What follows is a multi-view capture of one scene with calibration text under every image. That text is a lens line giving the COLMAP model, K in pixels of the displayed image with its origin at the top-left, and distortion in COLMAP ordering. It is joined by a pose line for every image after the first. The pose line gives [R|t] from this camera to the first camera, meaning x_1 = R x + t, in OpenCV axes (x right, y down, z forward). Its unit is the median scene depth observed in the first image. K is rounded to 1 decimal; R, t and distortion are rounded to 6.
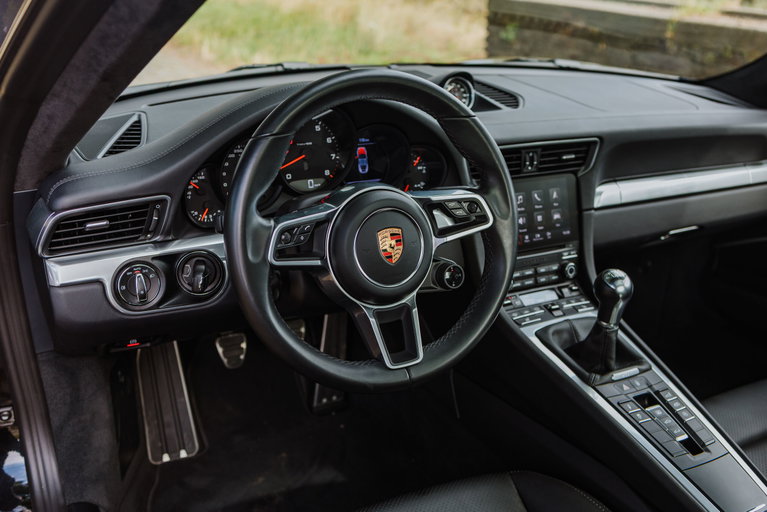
lens RADIAL K [[766.8, 0, 383.5], [0, 766.8, 256.0], [0, 0, 1]] dist [0.008587, 0.011274]
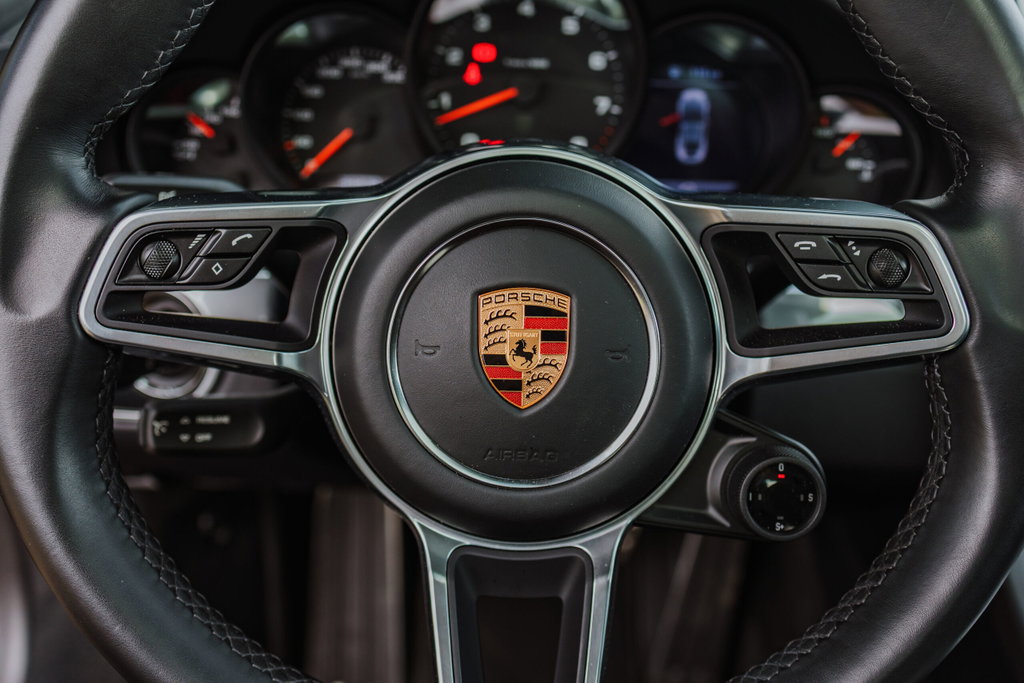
lens RADIAL K [[1023.7, 0, 512.0], [0, 1023.7, 341.5], [0, 0, 1]] dist [0.008587, 0.011274]
pose [[0.866053, 0.165869, -0.471636, 0.181681], [-0.173724, 0.984419, 0.027205, -0.024600], [0.468799, 0.058374, 0.881374, 0.637569]]
